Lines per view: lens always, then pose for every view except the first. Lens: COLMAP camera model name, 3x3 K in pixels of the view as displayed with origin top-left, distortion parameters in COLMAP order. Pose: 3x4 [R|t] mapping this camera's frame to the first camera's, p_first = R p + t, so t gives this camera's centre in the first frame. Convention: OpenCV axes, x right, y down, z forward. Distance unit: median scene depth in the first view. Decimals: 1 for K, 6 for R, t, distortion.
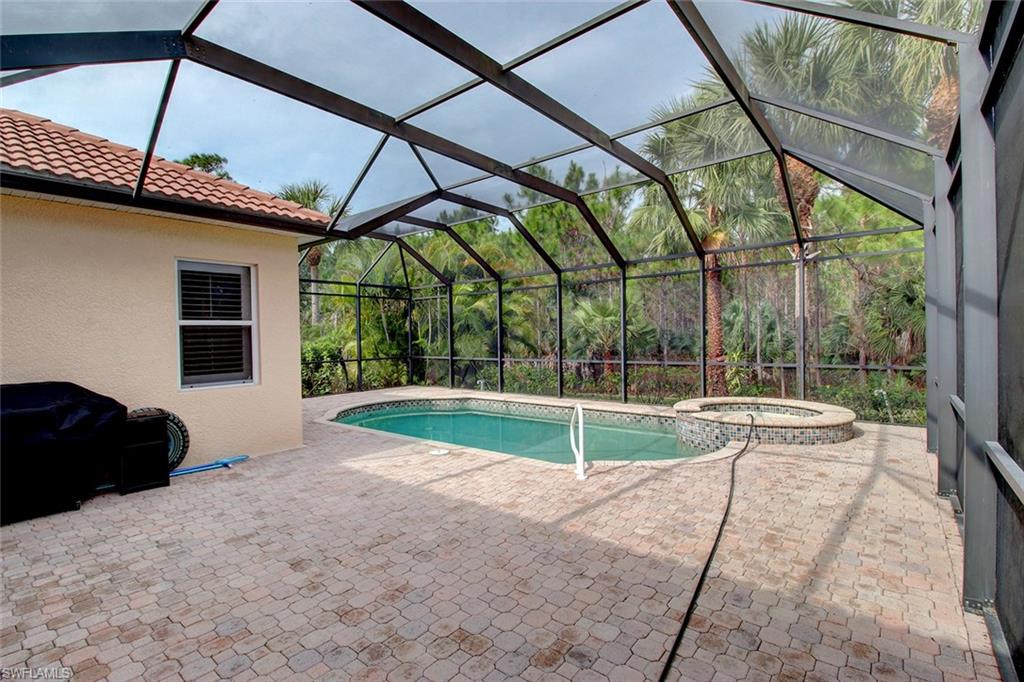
lens RADIAL K [[471.7, 0, 513.1], [0, 471.7, 339.1], [0, 0, 1]] dist [-0.007615, -0.008120]
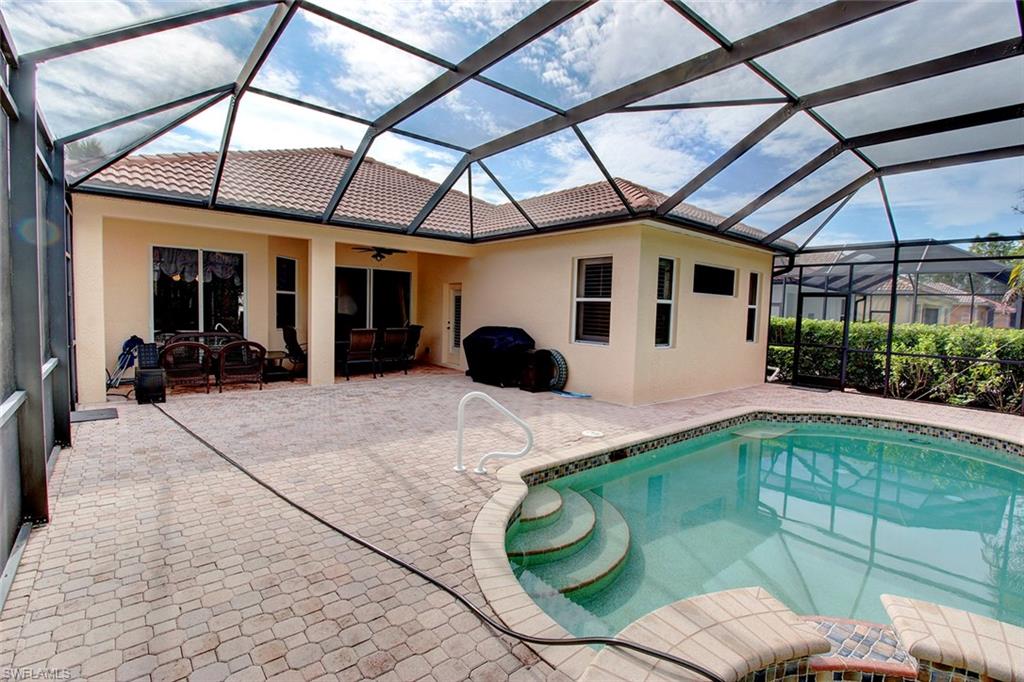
lens RADIAL K [[471.7, 0, 511.2], [0, 471.7, 339.5], [0, 0, 1]] dist [-0.007615, -0.008120]
pose [[-0.190025, 0.077511, -0.978715, 0.946909], [-0.036704, 0.995621, 0.085976, -0.032868], [0.981093, 0.052260, -0.186348, 1.197114]]
